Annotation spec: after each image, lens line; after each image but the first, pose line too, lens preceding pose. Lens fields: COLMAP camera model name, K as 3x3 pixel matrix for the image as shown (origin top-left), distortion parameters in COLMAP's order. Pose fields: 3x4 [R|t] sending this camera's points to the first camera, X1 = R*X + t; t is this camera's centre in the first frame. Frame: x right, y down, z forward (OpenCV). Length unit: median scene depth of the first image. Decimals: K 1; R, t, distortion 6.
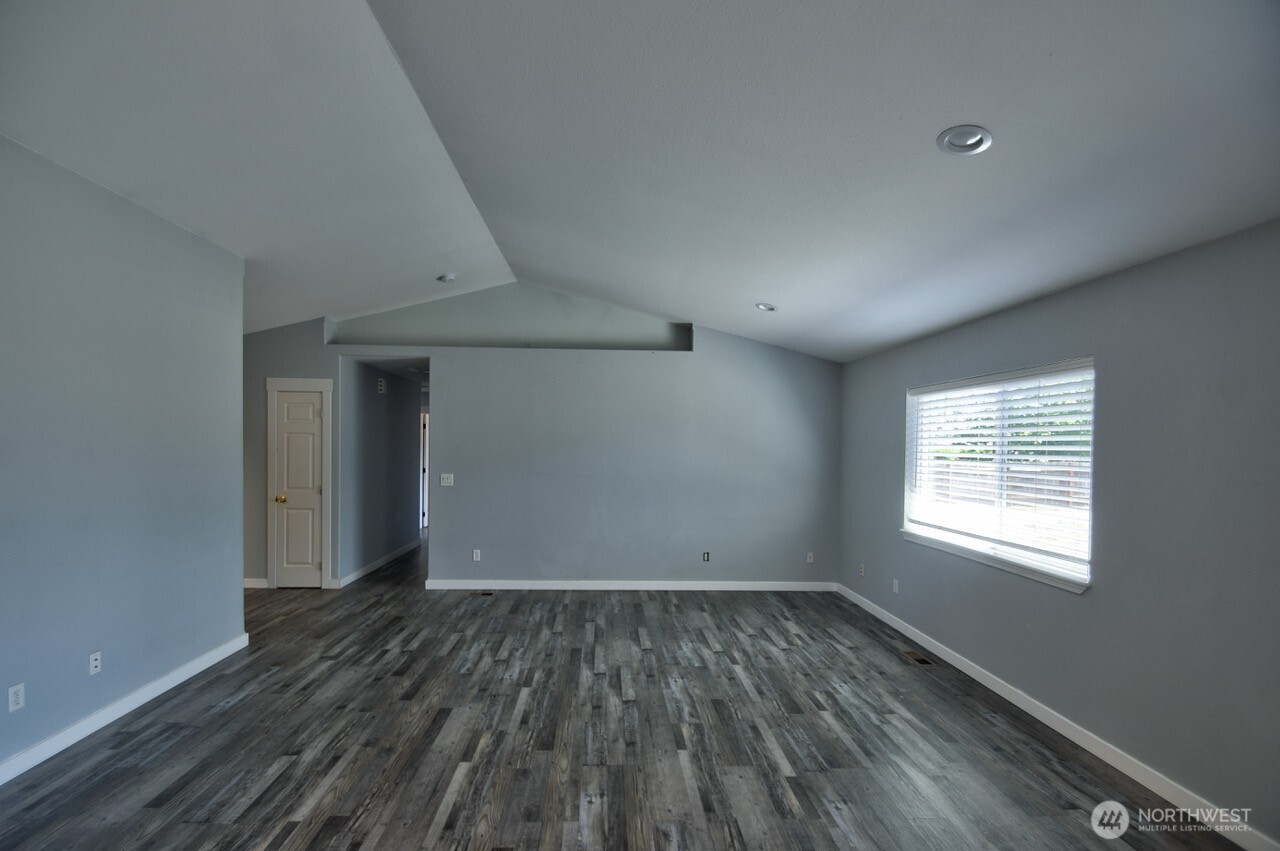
lens RADIAL K [[571.6, 0, 623.2], [0, 571.6, 452.3], [0, 0, 1]] dist [0.000698, -0.008454]
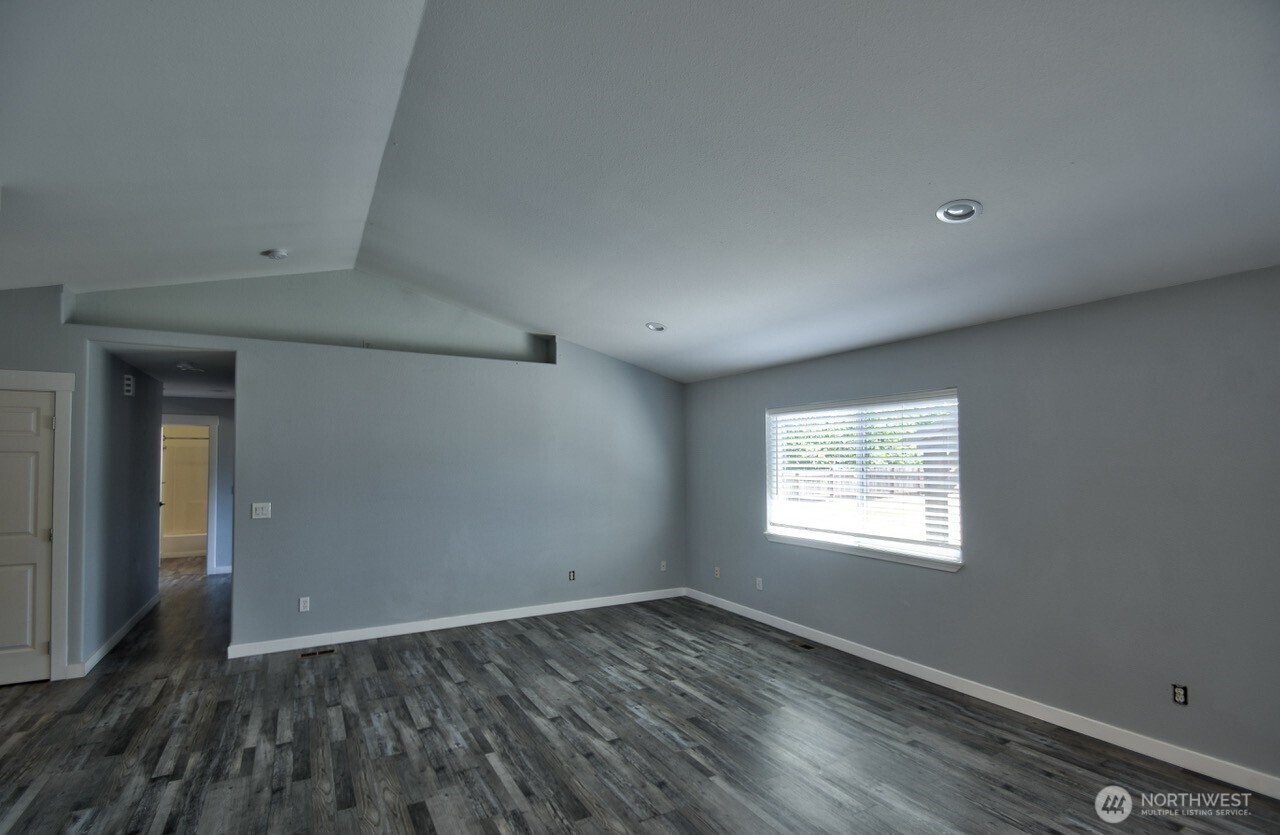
lens RADIAL K [[574.7, 0, 617.9], [0, 574.7, 442.6], [0, 0, 1]] dist [0.013729, -0.021845]
pose [[0.893725, -0.001349, 0.448613, -0.311389], [0.020428, 0.999081, -0.037692, -0.006051], [-0.448150, 0.042850, 0.892931, 0.117090]]
